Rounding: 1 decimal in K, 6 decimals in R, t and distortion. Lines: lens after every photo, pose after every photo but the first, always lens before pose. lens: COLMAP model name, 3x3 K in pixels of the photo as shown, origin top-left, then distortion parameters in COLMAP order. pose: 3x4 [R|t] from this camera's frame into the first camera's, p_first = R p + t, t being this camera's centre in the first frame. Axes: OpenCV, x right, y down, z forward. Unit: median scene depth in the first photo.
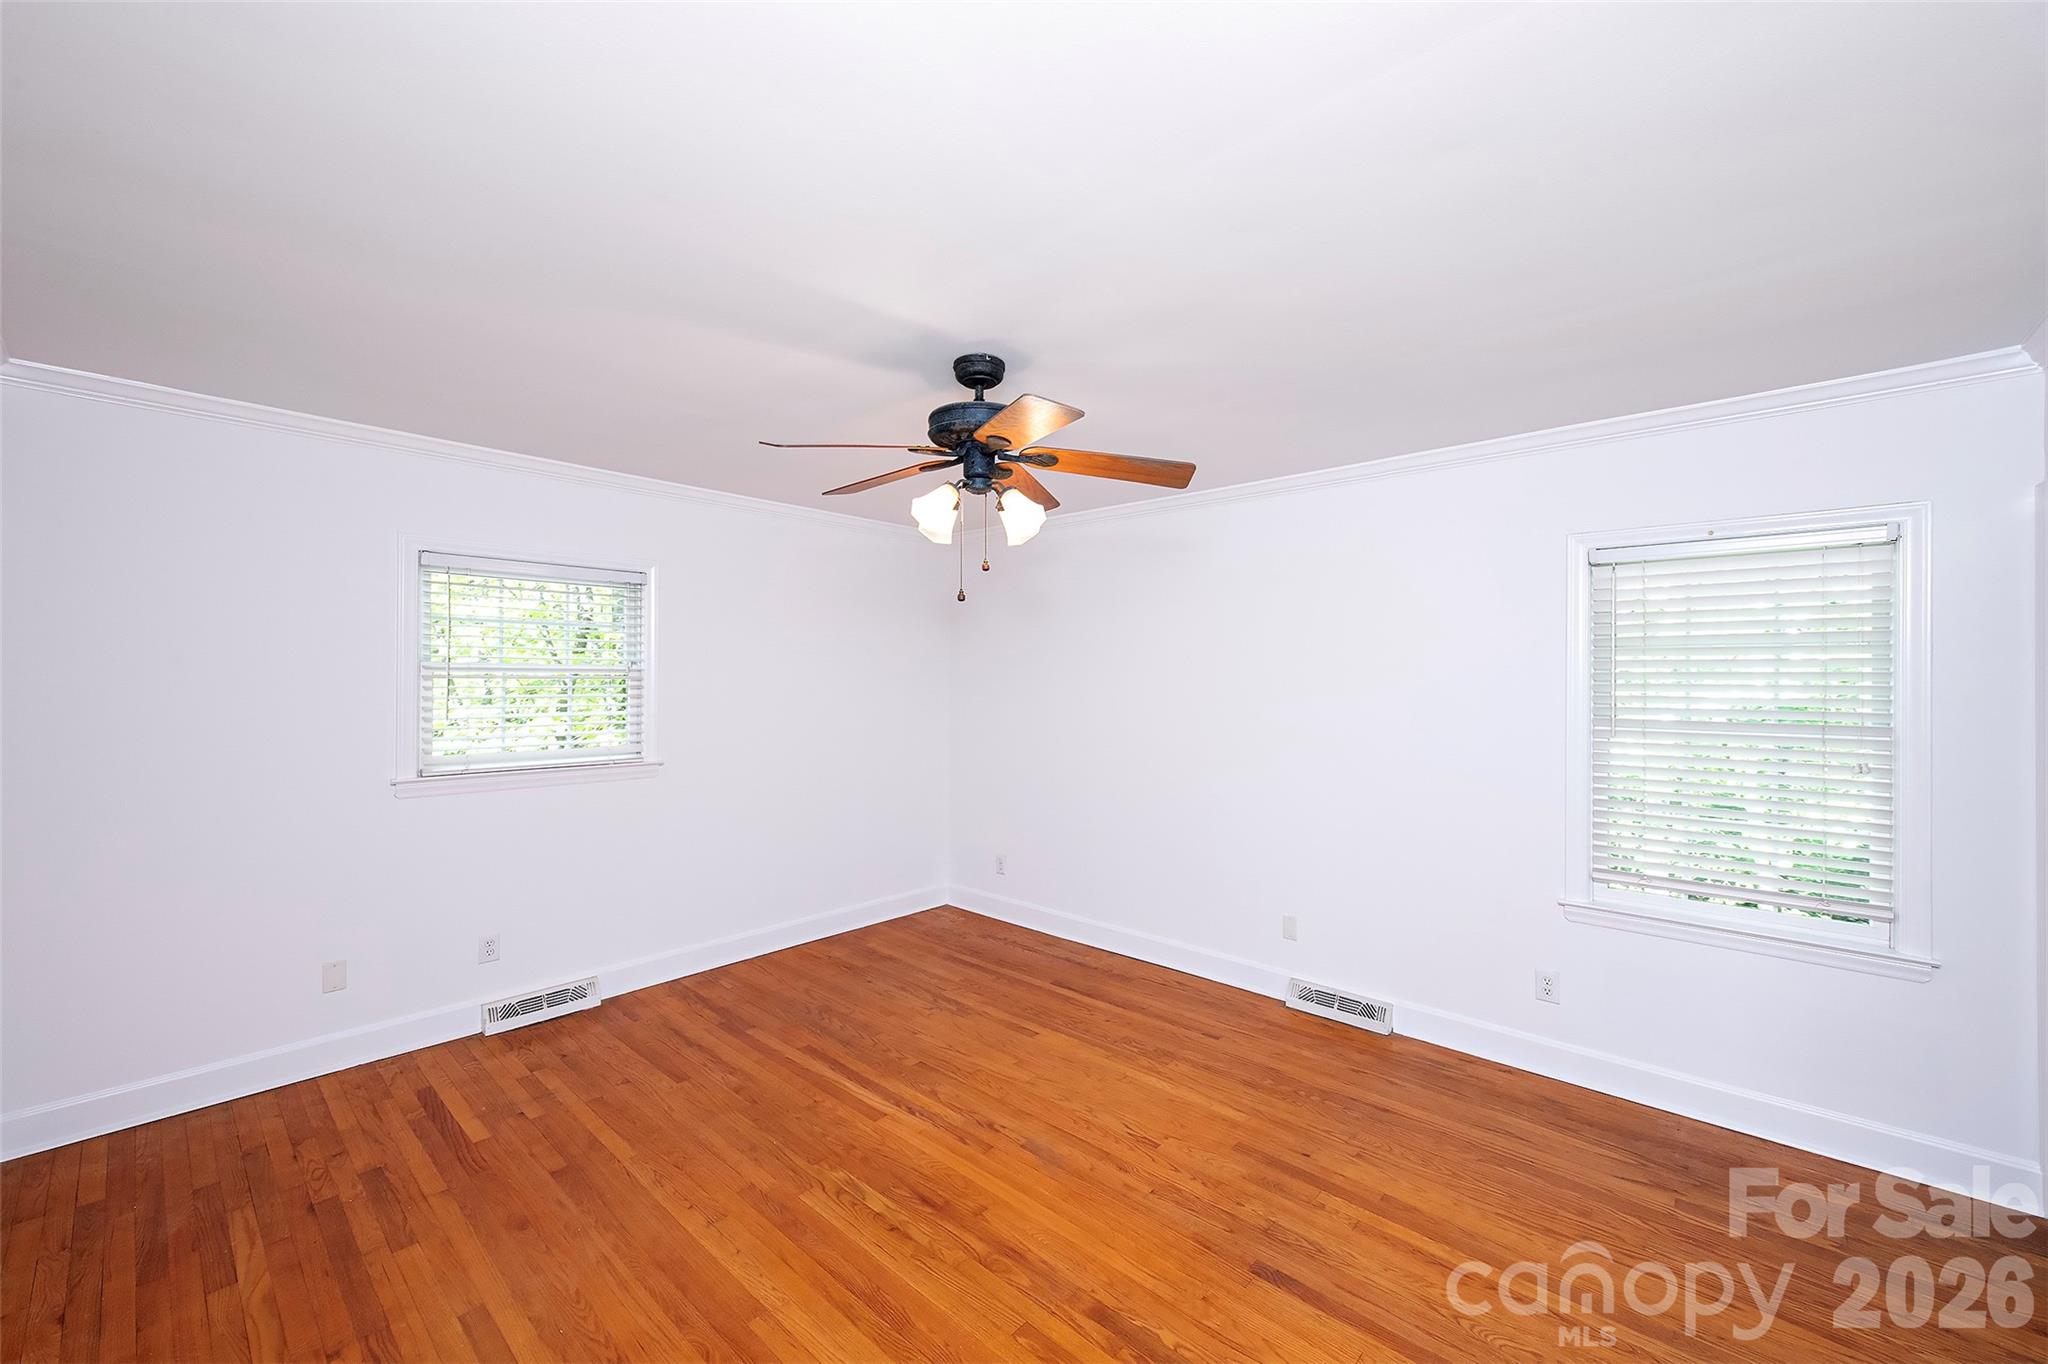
lens RADIAL K [[820.6, 0, 1024.0], [0, 820.6, 682.0], [0, 0, 1]] dist [0.000694, 0.000047]
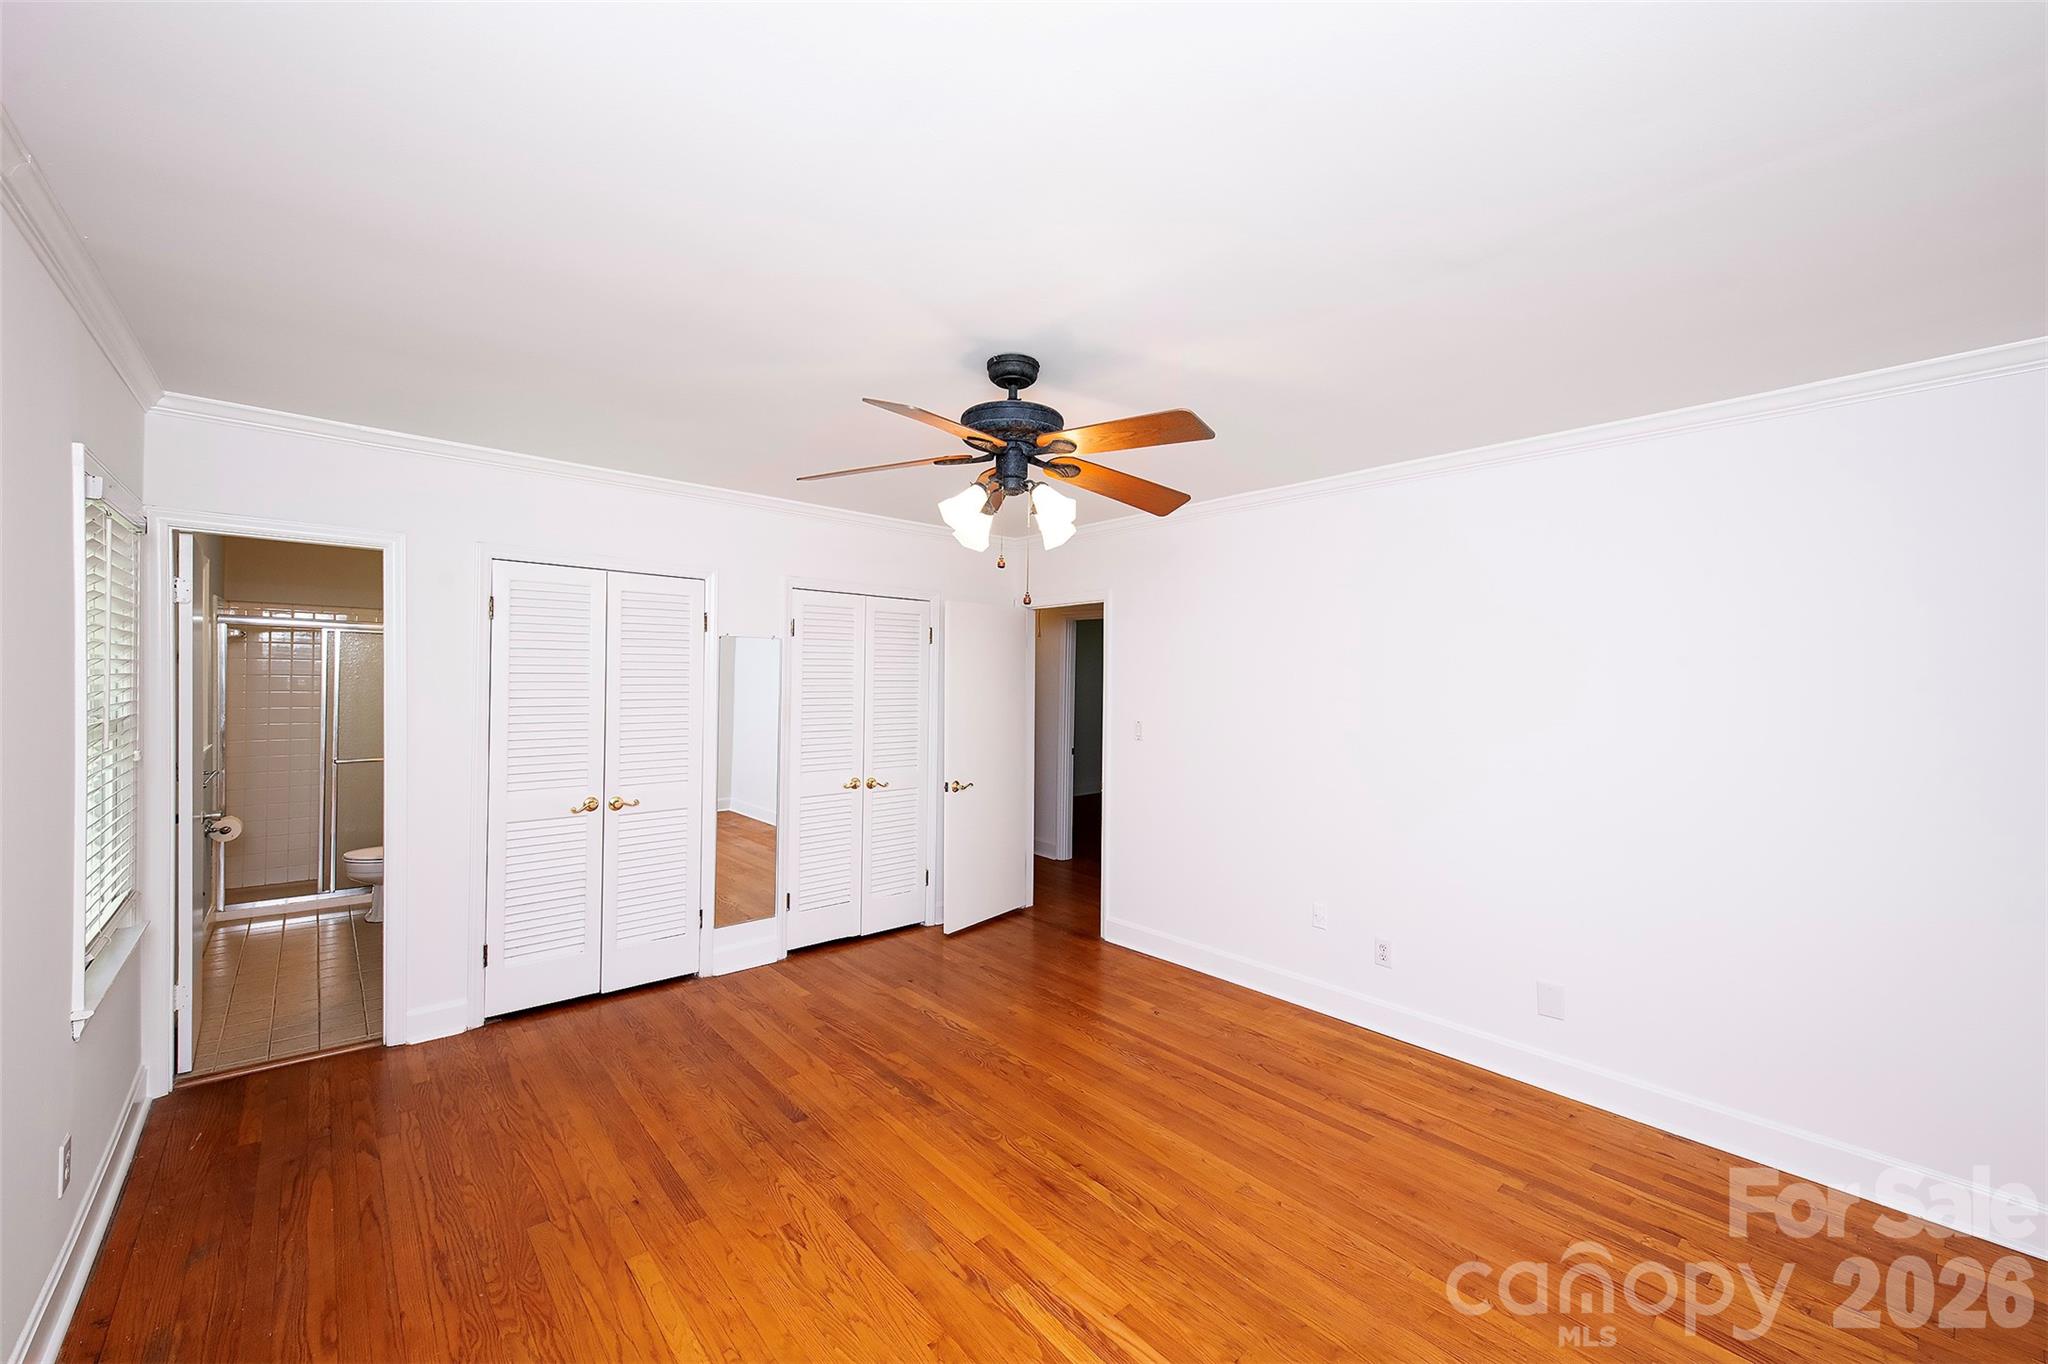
lens RADIAL K [[820.6, 0, 1024.0], [0, 820.6, 682.0], [0, 0, 1]] dist [0.000694, 0.000047]
pose [[-0.993630, -0.018964, 0.111087, -0.183997], [-0.018027, 0.999793, 0.009438, -0.014909], [-0.111243, 0.007375, -0.993766, 1.978790]]
